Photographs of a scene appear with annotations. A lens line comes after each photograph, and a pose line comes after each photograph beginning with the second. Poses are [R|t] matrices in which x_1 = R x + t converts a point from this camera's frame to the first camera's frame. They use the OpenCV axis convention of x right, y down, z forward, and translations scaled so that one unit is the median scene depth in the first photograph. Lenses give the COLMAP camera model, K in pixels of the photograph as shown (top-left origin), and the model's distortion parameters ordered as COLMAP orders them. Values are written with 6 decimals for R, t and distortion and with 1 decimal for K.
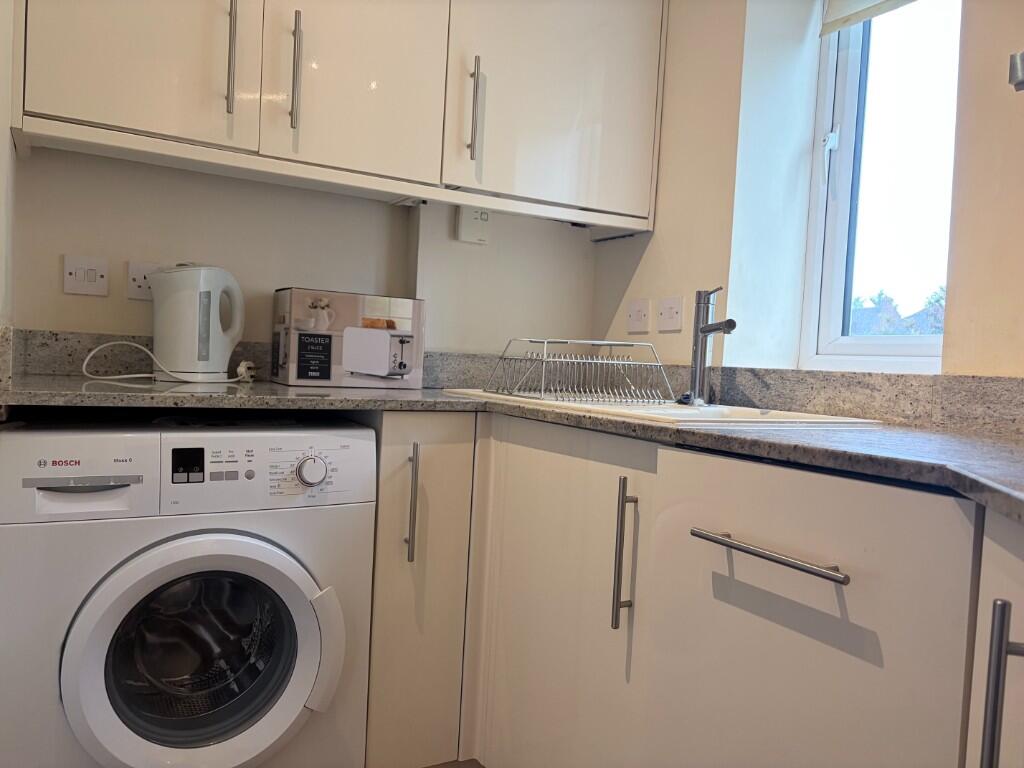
lens RADIAL K [[782.2, 0, 512.0], [0, 782.2, 384.0], [0, 0, 1]] dist [0.019306, 0.004073]
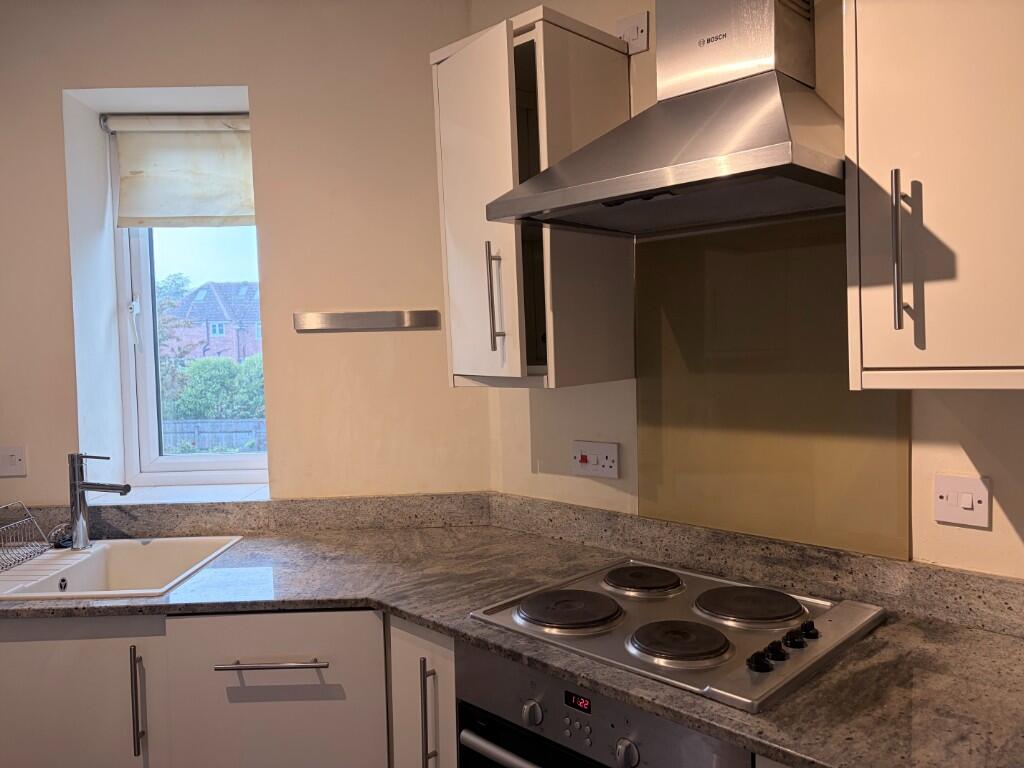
lens RADIAL K [[782.2, 0, 512.0], [0, 782.2, 384.0], [0, 0, 1]] dist [0.019306, 0.004073]
pose [[0.492590, -0.105515, 0.863841, -0.533118], [0.074570, 0.994089, 0.078901, -0.313740], [-0.867061, 0.025551, 0.497547, -0.214135]]
